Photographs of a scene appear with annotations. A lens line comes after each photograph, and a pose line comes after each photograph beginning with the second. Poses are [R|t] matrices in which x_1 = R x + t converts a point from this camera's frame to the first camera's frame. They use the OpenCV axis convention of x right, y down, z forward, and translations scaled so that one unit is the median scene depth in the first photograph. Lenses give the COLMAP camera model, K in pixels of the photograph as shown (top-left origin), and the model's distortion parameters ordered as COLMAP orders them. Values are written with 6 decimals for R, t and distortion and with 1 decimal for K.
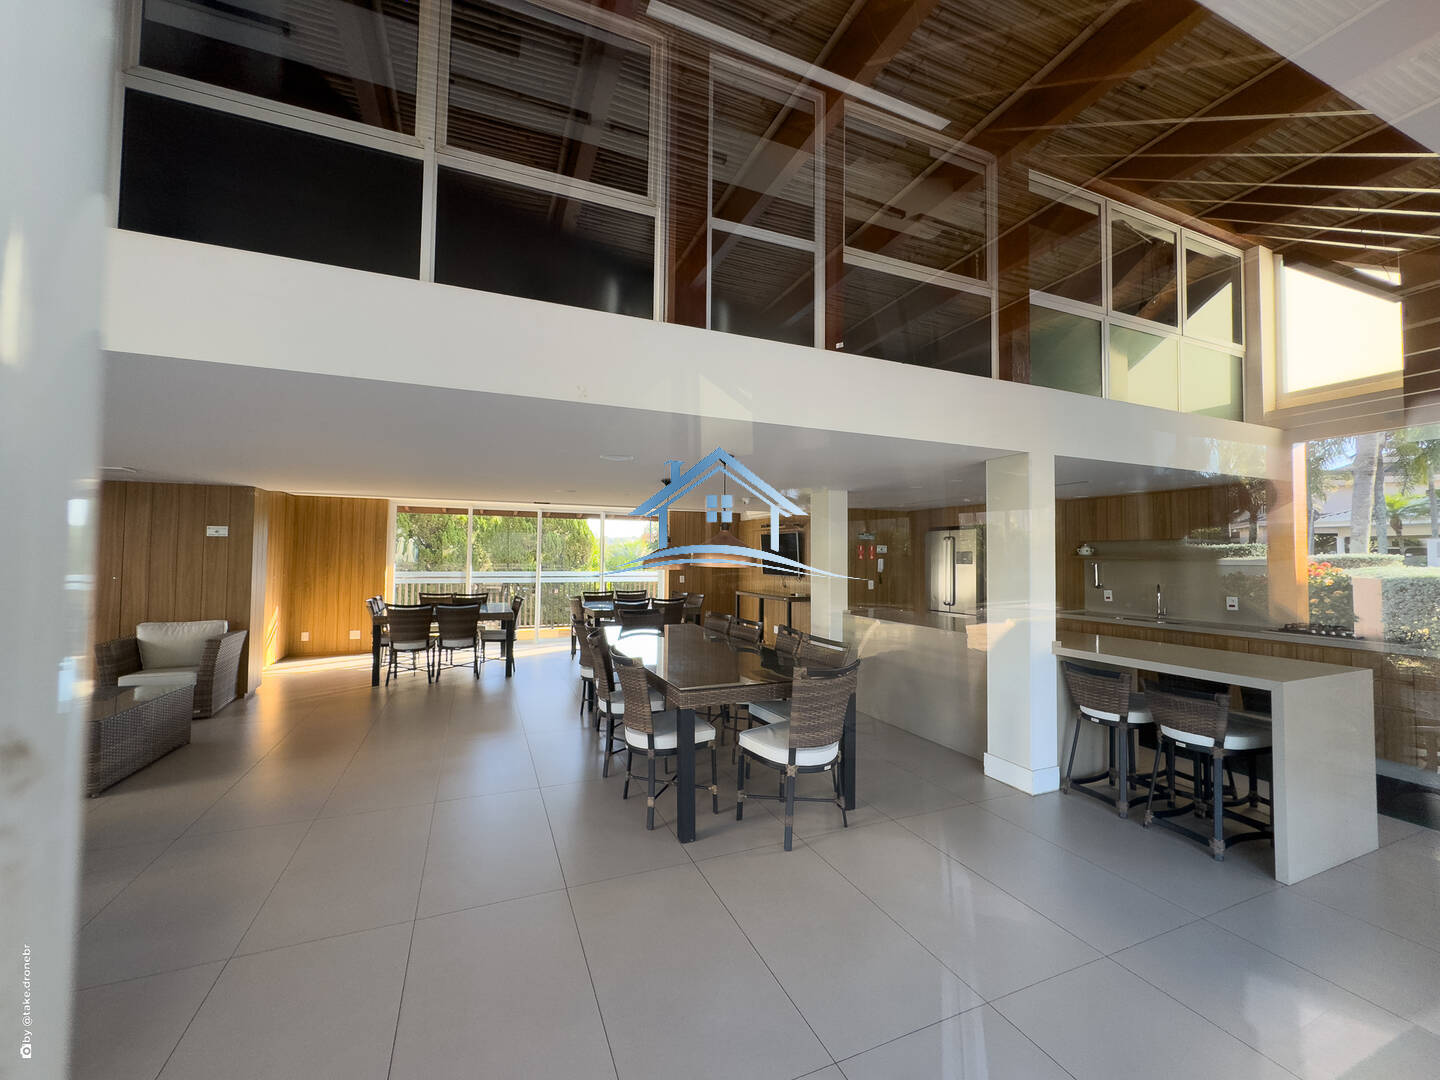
lens RADIAL K [[580.4, 0, 719.1], [0, 580.4, 540.2], [0, 0, 1]] dist [0.000652, -0.000158]
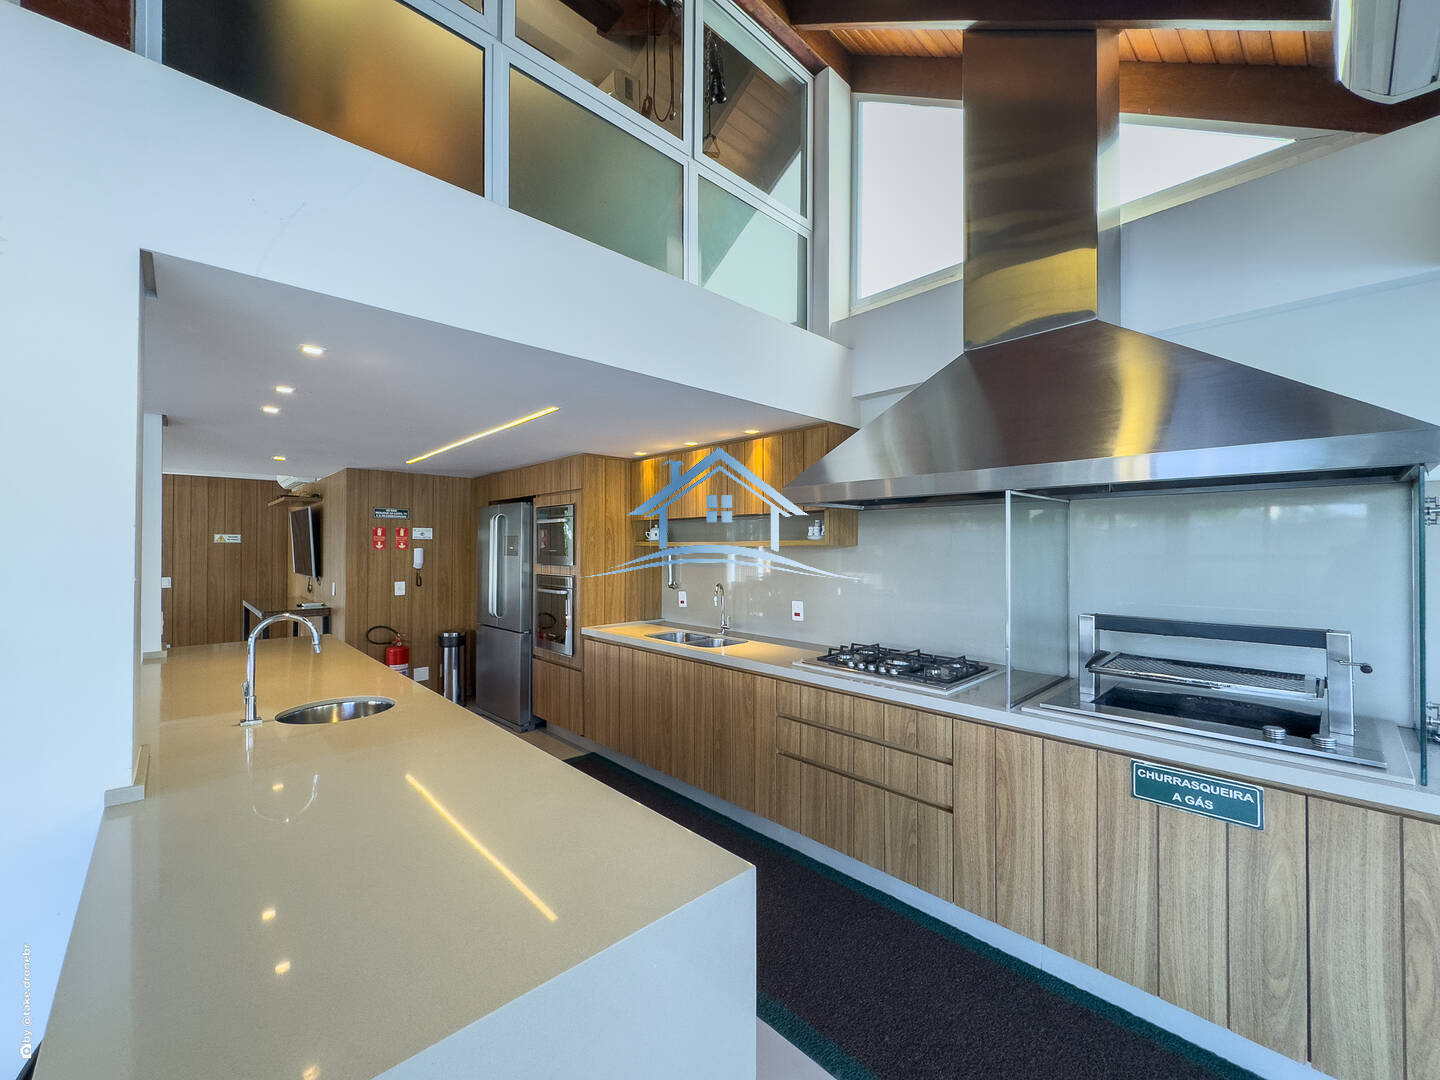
lens RADIAL K [[580.4, 0, 716.1], [0, 580.4, 541.6], [0, 0, 1]] dist [0.000652, -0.000158]
pose [[0.928333, -0.004325, 0.371724, 0.431827], [-0.003967, 0.999760, 0.021539, 0.010887], [-0.371728, -0.021470, 0.928094, 0.327020]]
